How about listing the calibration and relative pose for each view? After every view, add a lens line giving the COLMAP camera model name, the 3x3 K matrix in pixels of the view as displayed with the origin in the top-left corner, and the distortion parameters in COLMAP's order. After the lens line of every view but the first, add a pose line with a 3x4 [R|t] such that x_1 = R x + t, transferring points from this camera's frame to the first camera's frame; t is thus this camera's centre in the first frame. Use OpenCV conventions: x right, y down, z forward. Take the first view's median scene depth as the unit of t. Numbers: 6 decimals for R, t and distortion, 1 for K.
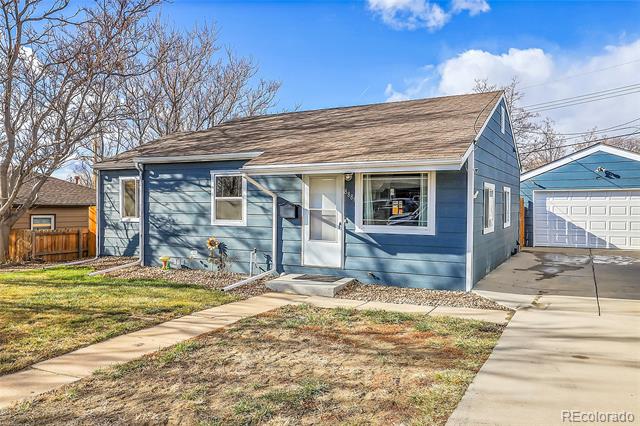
lens RADIAL K [[513.5, 0, 320.0], [0, 513.5, 213.0], [0, 0, 1]] dist [0.004495, 0.000803]
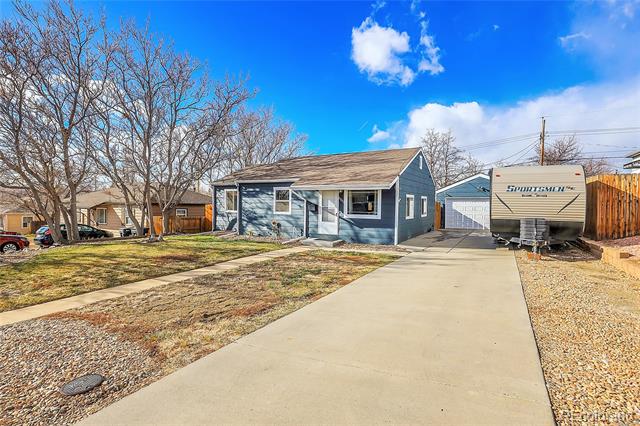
lens RADIAL K [[331.8, 0, 320.0], [0, 331.8, 213.0], [0, 0, 1]] dist [-0.000862, -0.000062]
pose [[0.999407, 0.008649, -0.033315, 0.014693], [-0.008368, 0.999928, 0.008542, 0.006674], [0.033386, -0.008258, 0.999408, -0.310136]]
